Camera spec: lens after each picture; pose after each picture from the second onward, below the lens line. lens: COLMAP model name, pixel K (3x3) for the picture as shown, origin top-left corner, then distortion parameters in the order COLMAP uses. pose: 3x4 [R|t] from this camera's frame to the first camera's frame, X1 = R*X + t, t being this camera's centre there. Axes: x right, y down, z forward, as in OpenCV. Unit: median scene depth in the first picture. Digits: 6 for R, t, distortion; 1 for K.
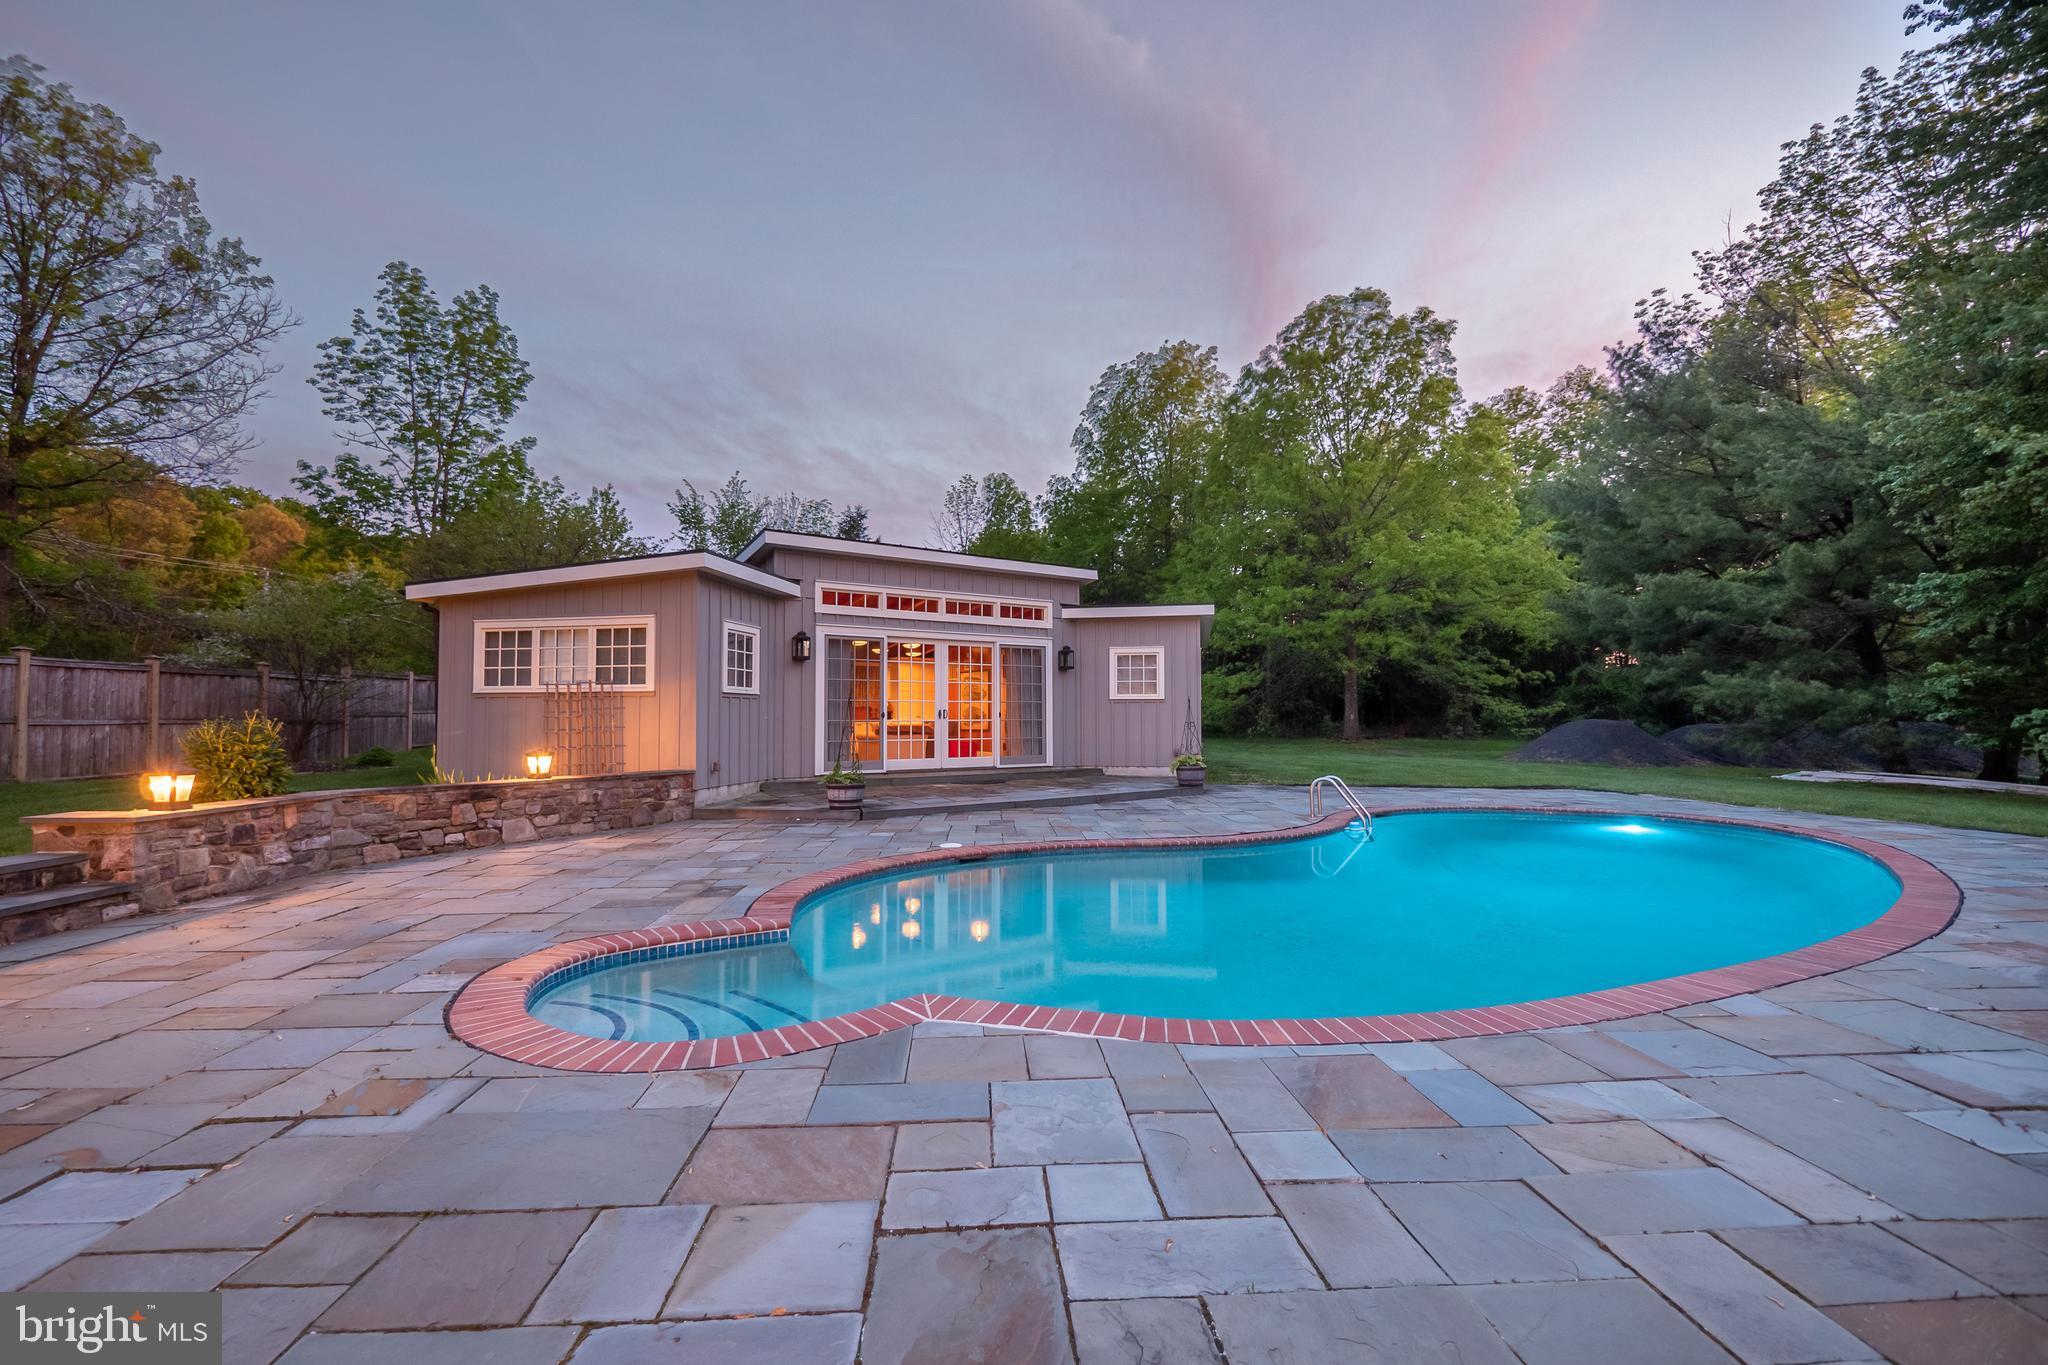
lens RADIAL K [[873.2, 0, 1016.7], [0, 873.2, 677.7], [0, 0, 1]] dist [-0.000732, -0.000094]
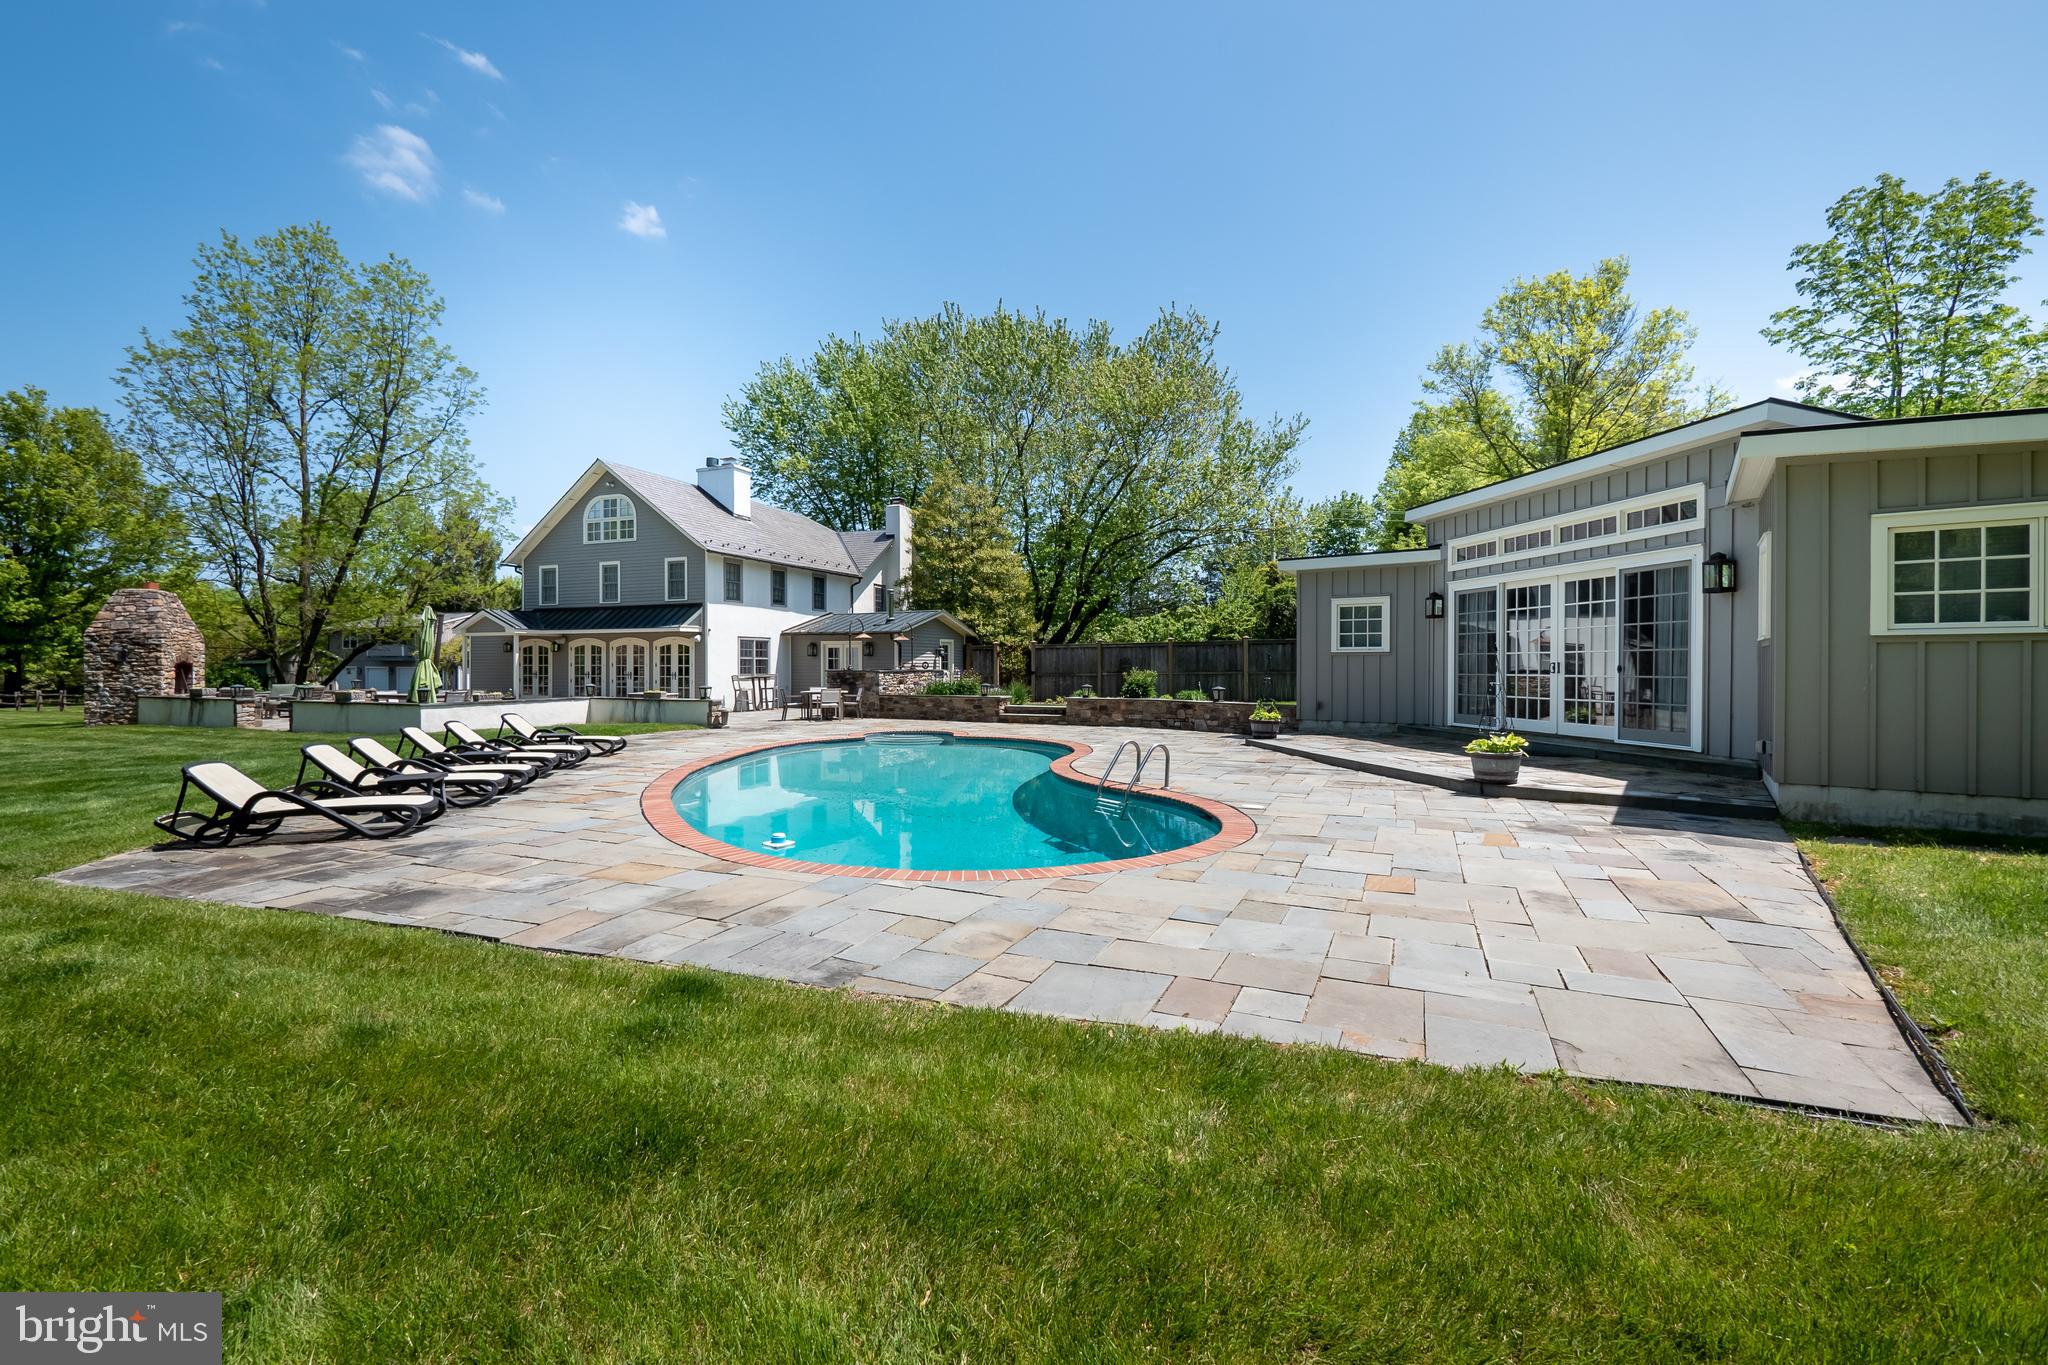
lens RADIAL K [[873.2, 0, 1016.7], [0, 873.2, 677.7], [0, 0, 1]] dist [-0.000732, -0.000094]
pose [[-0.450747, 0.021210, -0.892400, 0.886210], [0.052168, 0.998635, -0.002614, 0.026466], [0.891126, -0.047733, -0.451239, 0.928683]]
